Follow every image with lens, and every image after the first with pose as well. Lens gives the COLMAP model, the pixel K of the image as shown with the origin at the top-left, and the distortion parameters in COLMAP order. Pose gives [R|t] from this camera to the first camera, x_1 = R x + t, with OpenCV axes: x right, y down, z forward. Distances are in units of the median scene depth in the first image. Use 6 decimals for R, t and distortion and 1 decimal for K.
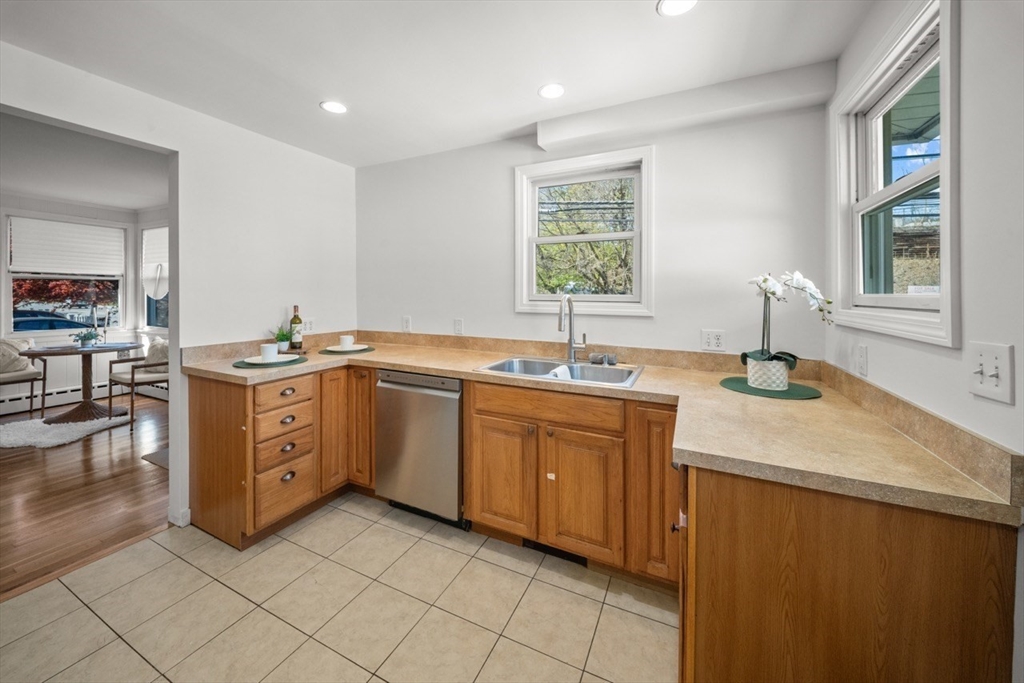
lens RADIAL K [[374.8, 0, 506.3], [0, 374.8, 296.2], [0, 0, 1]] dist [0.000648, -0.003351]
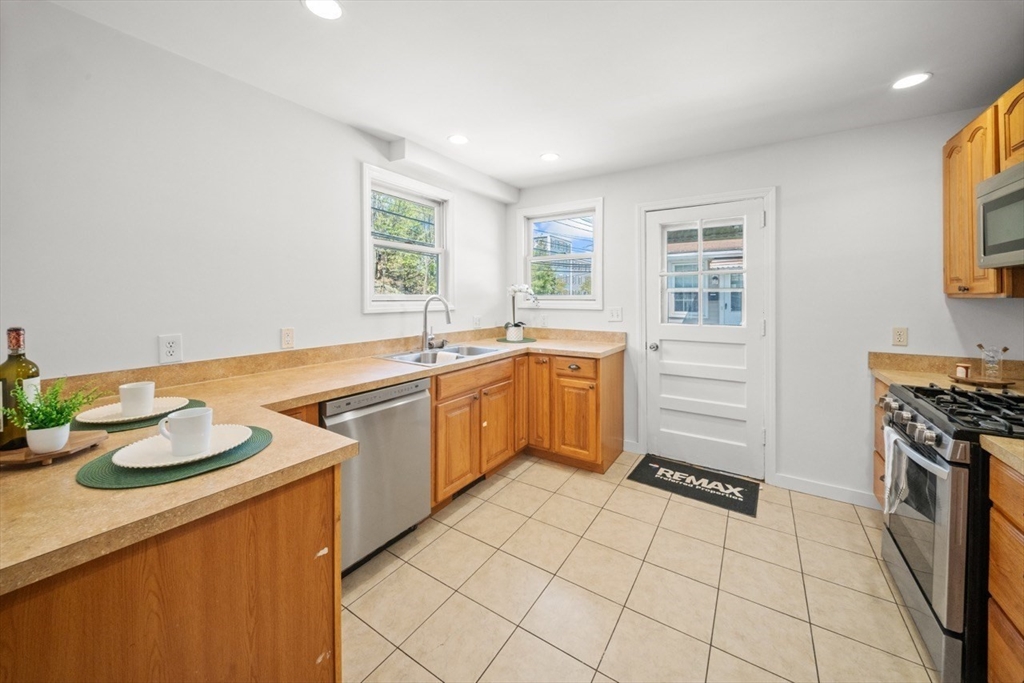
lens RADIAL K [[374.6, 0, 513.1], [0, 374.6, 298.1], [0, 0, 1]] dist [0.001769, -0.003854]
pose [[0.124354, -0.008632, 0.992200, -1.139576], [0.005932, 0.999951, 0.007956, -0.003685], [-0.992220, 0.004896, 0.124399, 0.646942]]
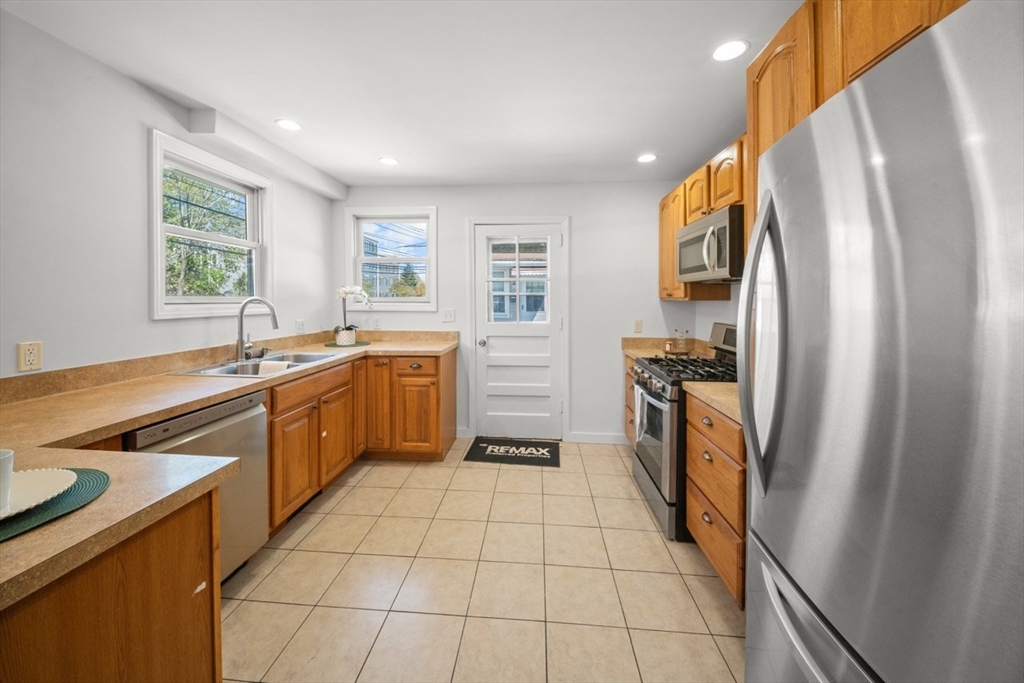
lens RADIAL K [[368.1, 0, 514.5], [0, 368.1, 303.4], [0, 0, 1]] dist [0.013494, -0.012481]
pose [[-0.376545, -0.016630, 0.926249, -1.212975], [0.000338, 0.999836, 0.018089, -0.005650], [-0.926398, 0.007125, -0.376478, 0.780782]]
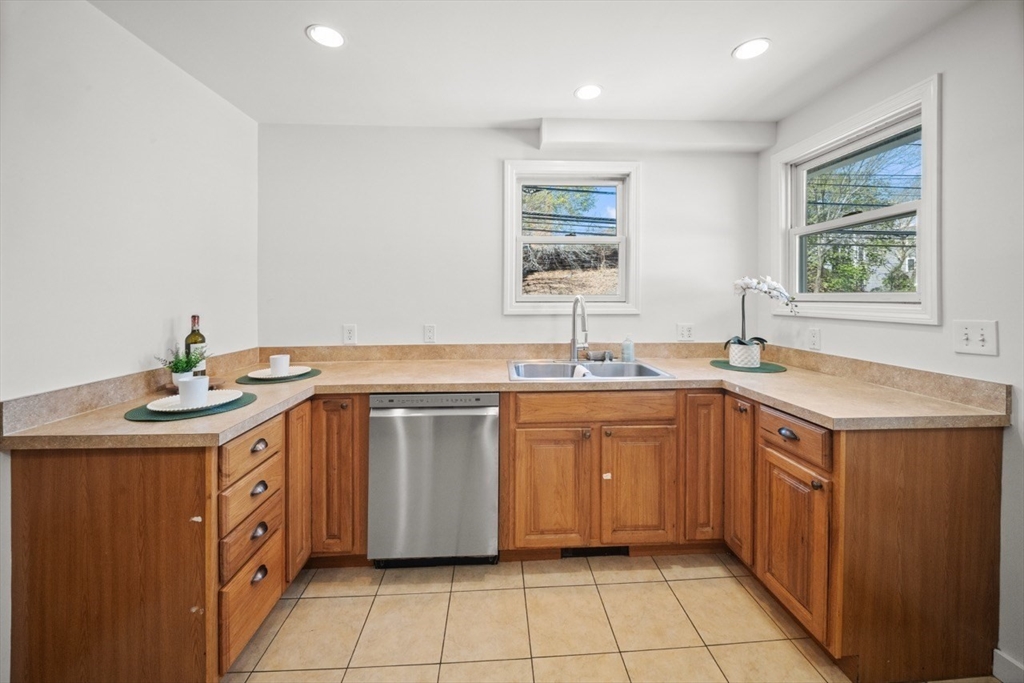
lens RADIAL K [[374.6, 0, 513.1], [0, 374.6, 298.1], [0, 0, 1]] dist [0.001769, -0.003854]
pose [[0.875477, -0.008876, 0.483179, -0.523930], [0.010529, 0.999944, -0.000708, 0.002405], [-0.483146, 0.005707, 0.875521, 0.218478]]
